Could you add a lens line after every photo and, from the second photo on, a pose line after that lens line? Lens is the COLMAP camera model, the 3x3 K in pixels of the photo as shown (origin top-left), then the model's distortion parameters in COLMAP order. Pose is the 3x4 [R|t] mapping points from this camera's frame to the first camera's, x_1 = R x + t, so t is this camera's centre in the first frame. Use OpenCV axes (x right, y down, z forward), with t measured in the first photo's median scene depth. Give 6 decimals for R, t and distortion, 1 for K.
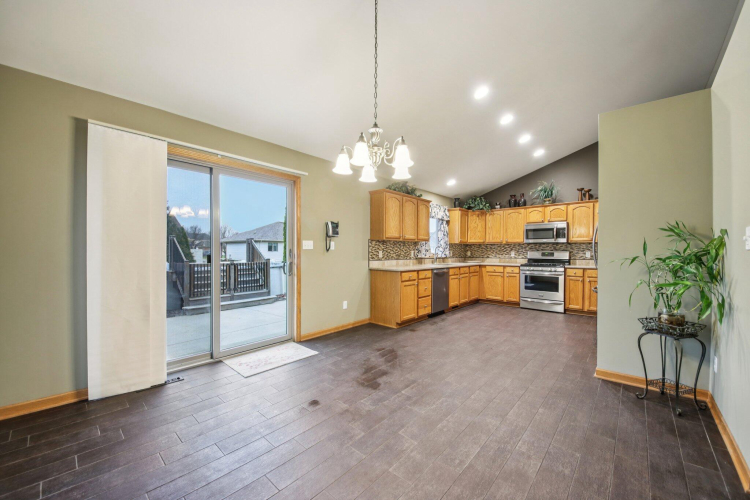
lens RADIAL K [[281.2, 0, 374.5], [0, 281.2, 255.8], [0, 0, 1]] dist [0.000194, -0.000118]
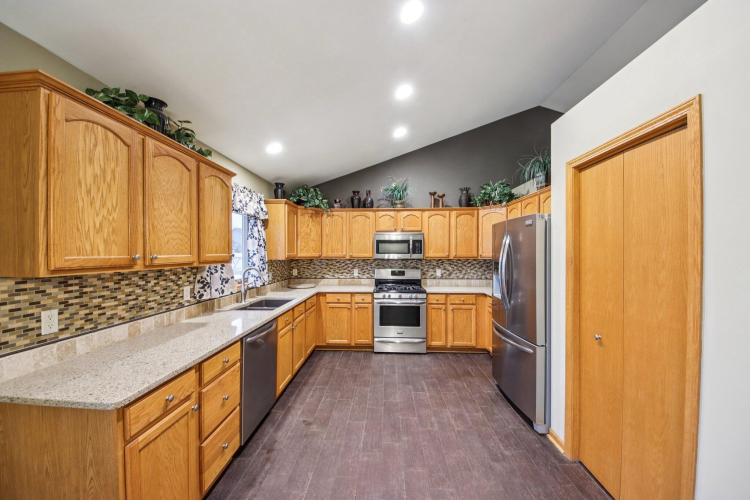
lens RADIAL K [[281.2, 0, 374.5], [0, 281.2, 255.8], [0, 0, 1]] dist [0.000194, -0.000118]
pose [[0.775076, -0.007062, 0.631828, 0.080707], [0.007908, 0.999968, 0.001475, -0.057105], [-0.631818, 0.003853, 0.775107, 0.463293]]
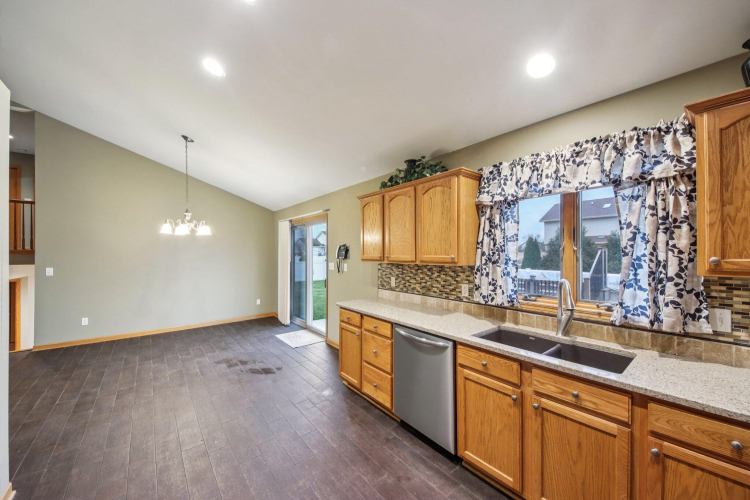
lens RADIAL K [[276.1, 0, 365.9], [0, 276.1, 249.8], [0, 0, 1]] dist [0.059607, -0.000039]
pose [[-0.171307, -0.009282, -0.985174, 0.579786], [-0.010344, 0.999917, -0.007622, -0.064639], [0.985163, 0.008885, -0.171389, 0.852399]]
